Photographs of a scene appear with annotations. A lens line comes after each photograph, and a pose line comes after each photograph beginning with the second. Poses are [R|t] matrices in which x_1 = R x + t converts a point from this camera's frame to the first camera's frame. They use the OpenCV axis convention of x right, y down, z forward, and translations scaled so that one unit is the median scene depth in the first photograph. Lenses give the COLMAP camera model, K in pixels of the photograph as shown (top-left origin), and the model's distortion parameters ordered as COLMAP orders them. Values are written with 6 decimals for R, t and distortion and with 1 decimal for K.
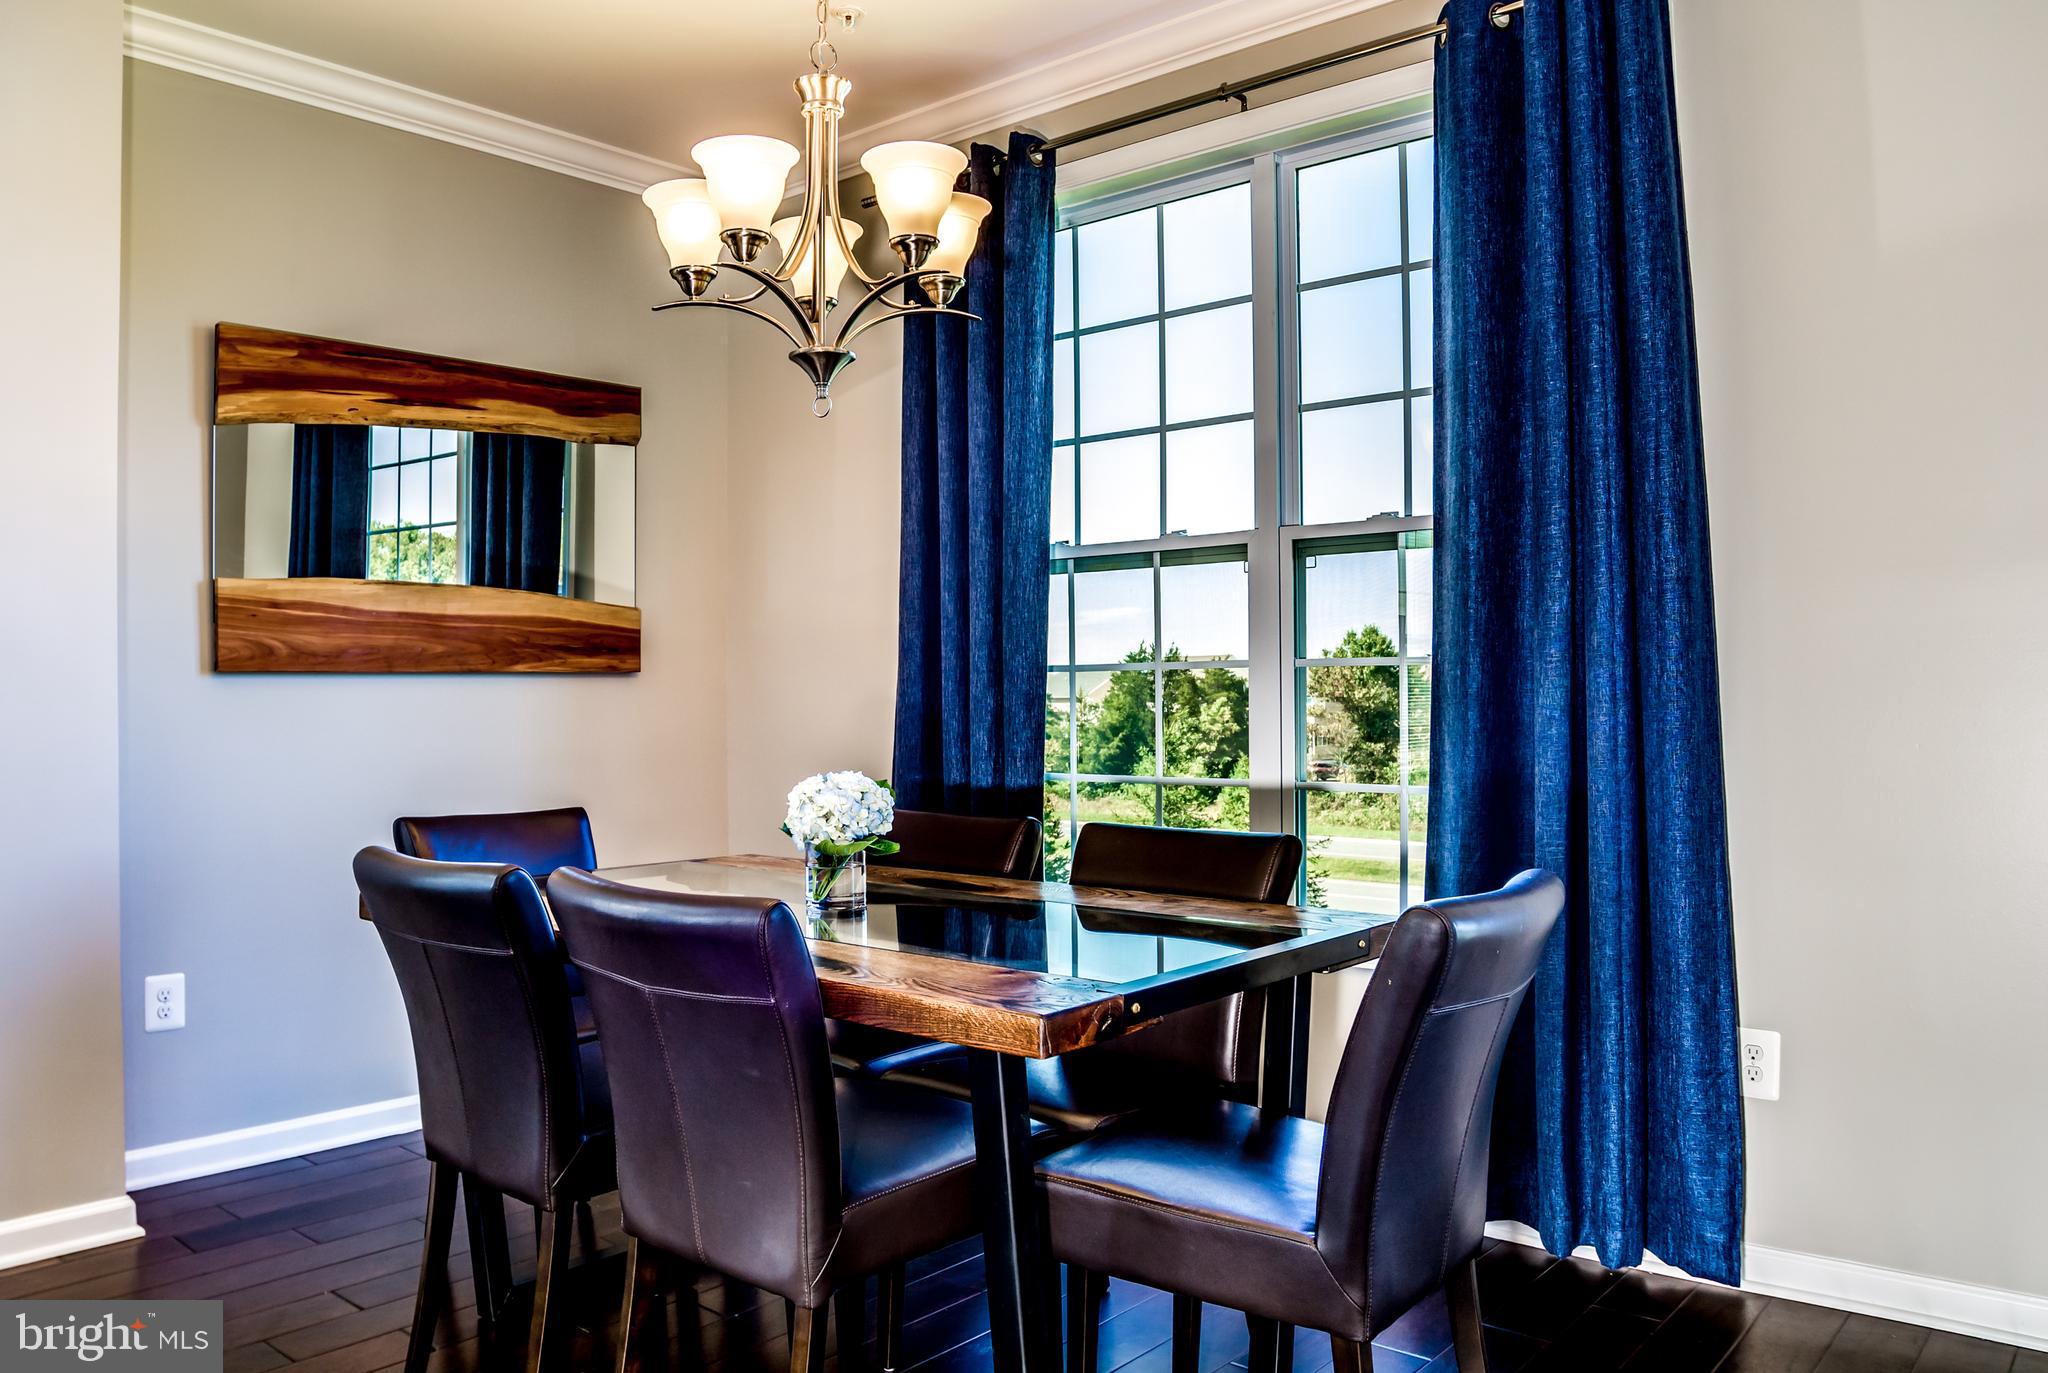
lens RADIAL K [[1543.7, 0, 940.9], [0, 1543.7, 679.8], [0, 0, 1]] dist [0.004036, 0.001136]
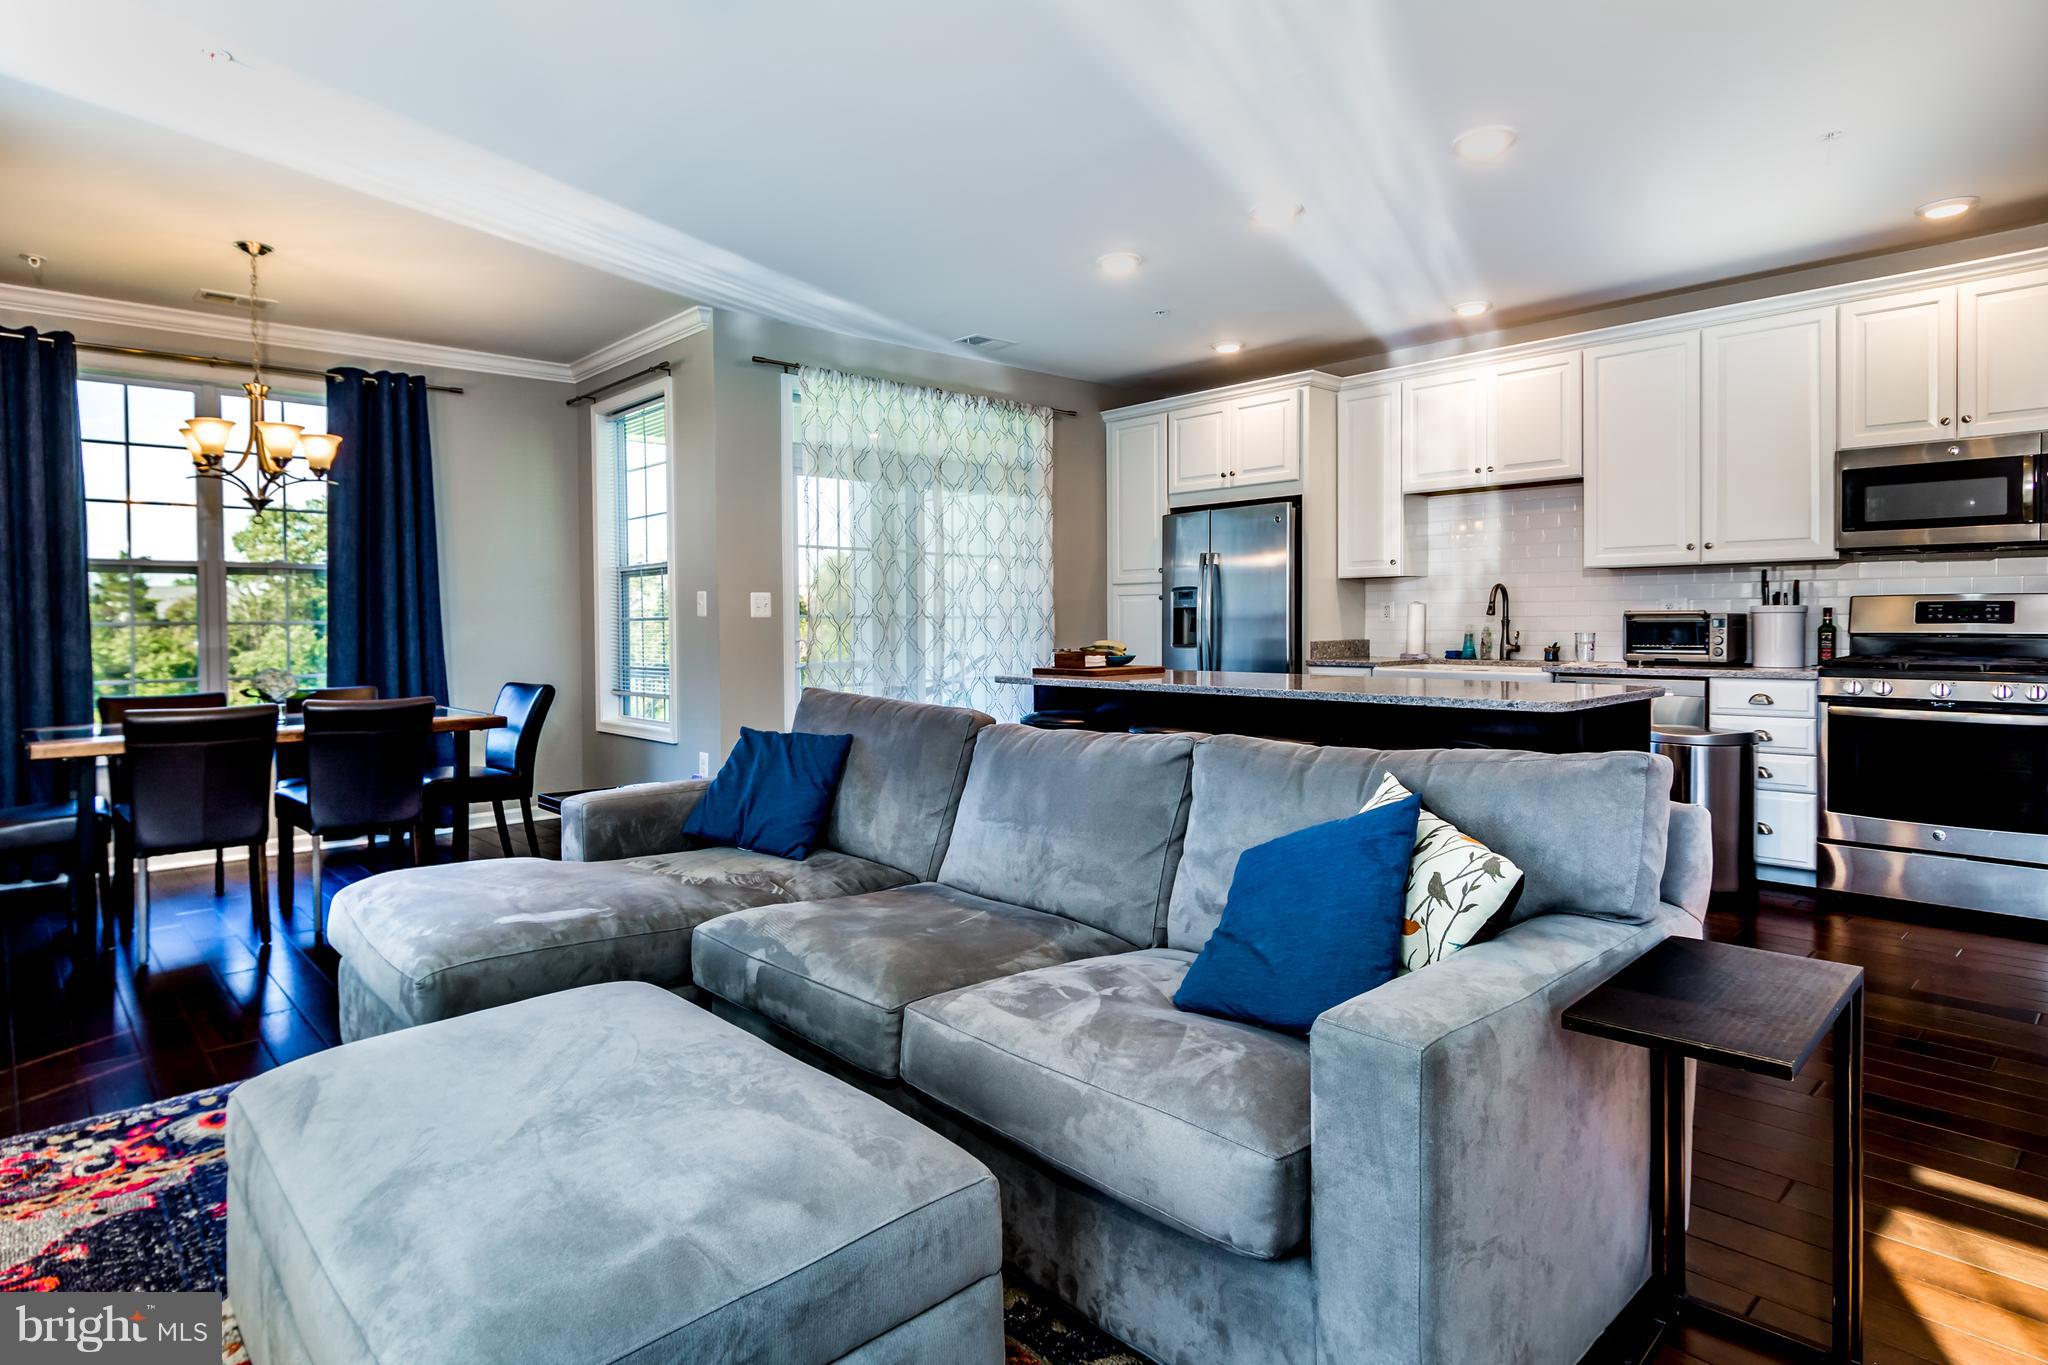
lens RADIAL K [[1117.9, 0, 956.8], [0, 1117.9, 646.2], [0, 0, 1]] dist [0.000928, -0.001291]
pose [[0.110731, -0.012688, 0.993769, -1.156267], [-0.000221, 0.999918, 0.012791, 0.000477], [-0.993850, -0.001636, 0.110719, -0.190286]]
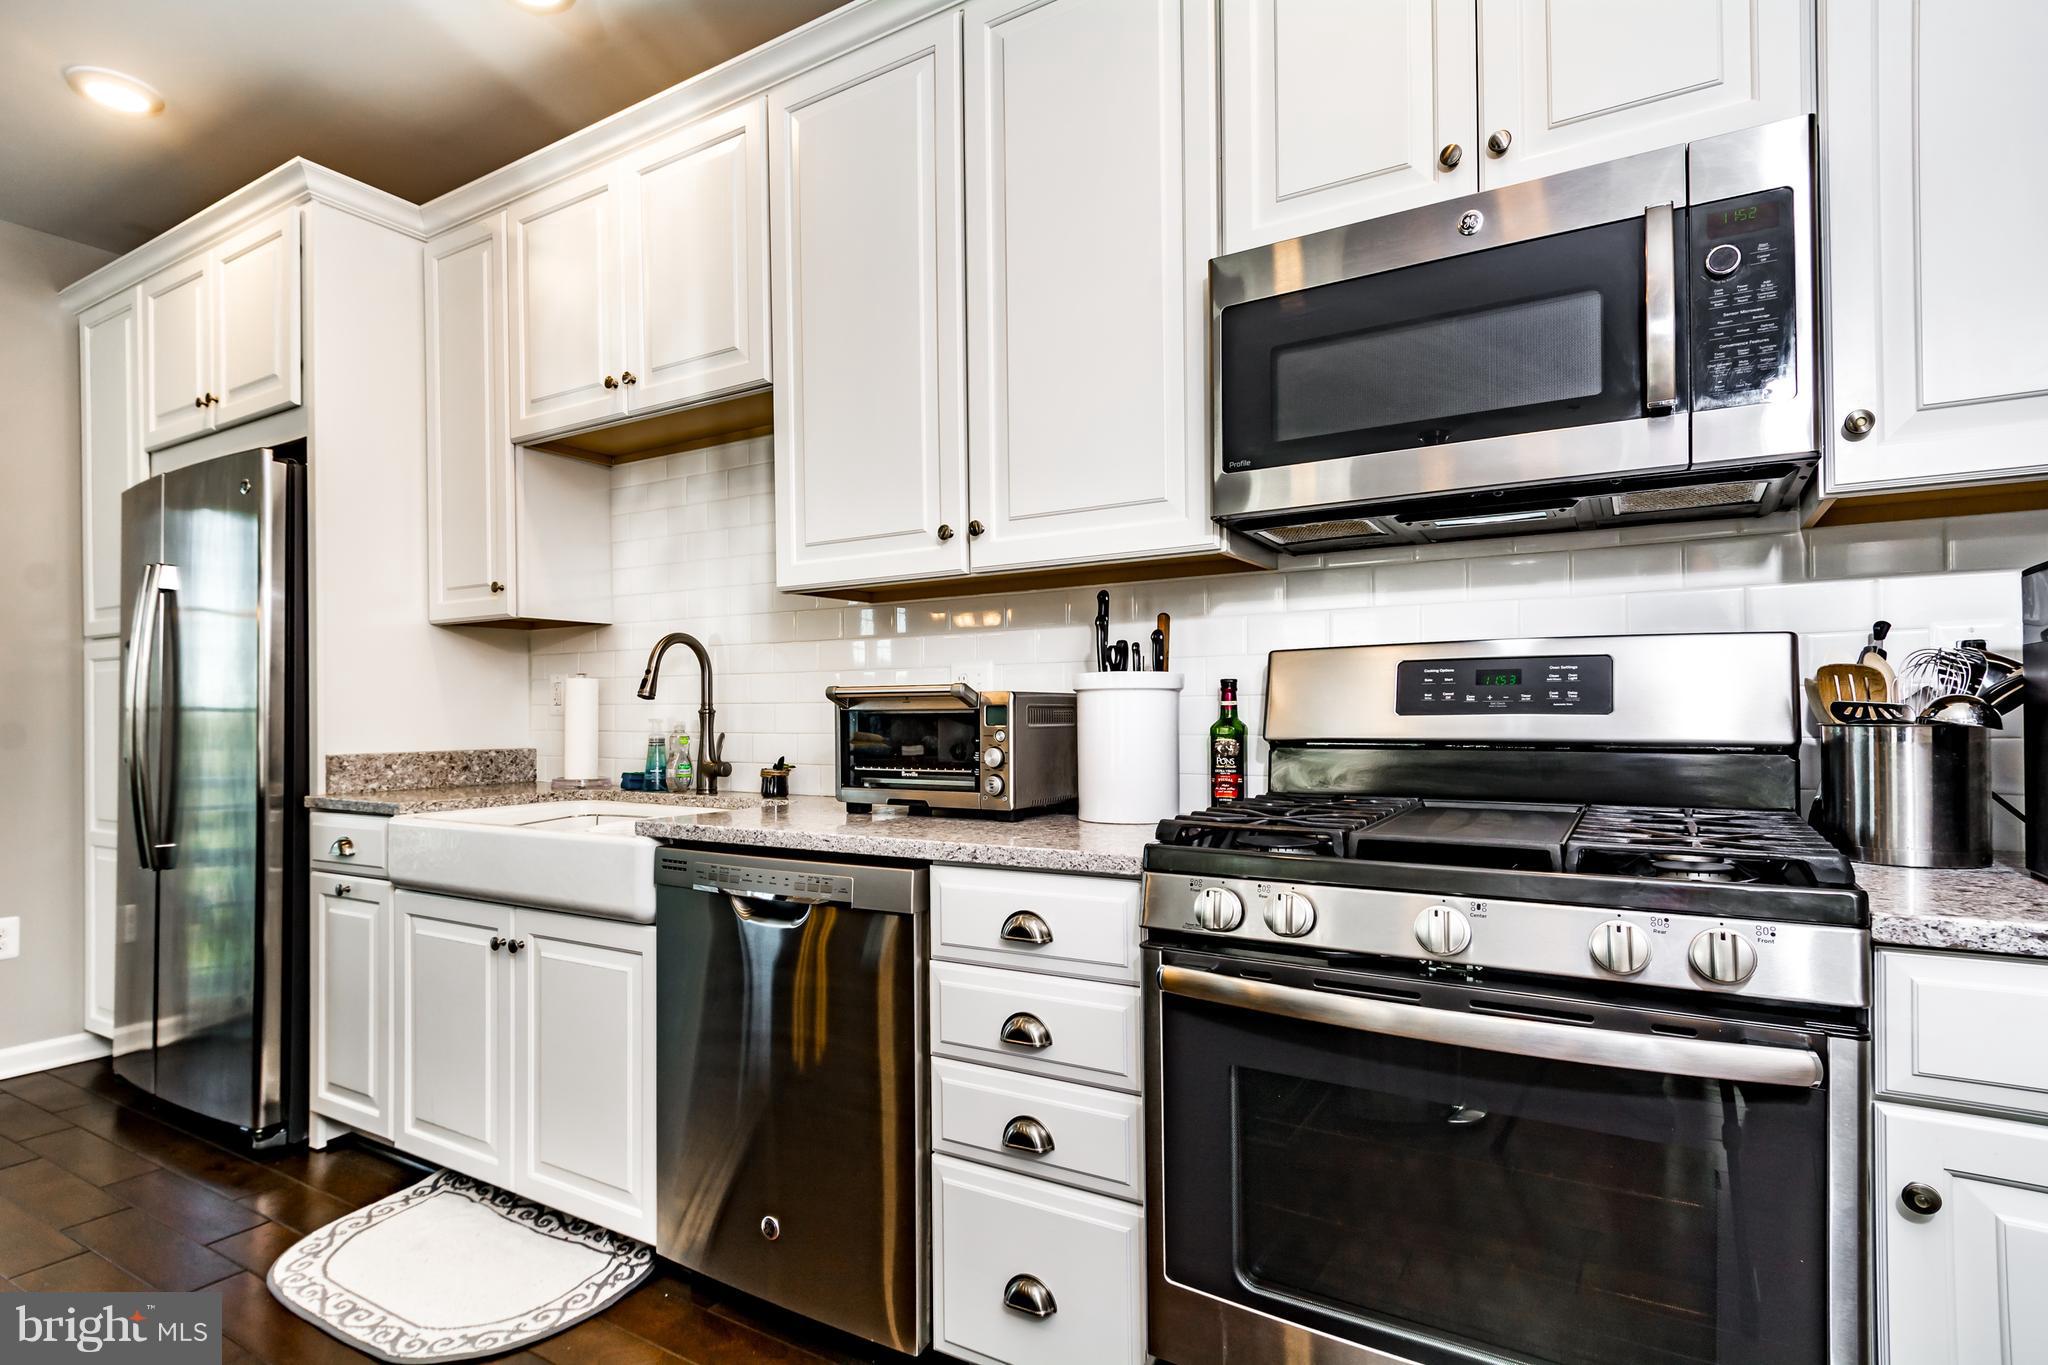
lens RADIAL K [[1057.0, 0, 978.6], [0, 1057.0, 718.3], [0, 0, 1]] dist [0.027523, -0.000553]
pose [[-0.168352, 0.010117, 0.985675, -0.248137], [-0.000281, 0.999947, -0.010312, -0.003278], [-0.985727, -0.002013, -0.168340, -0.841428]]
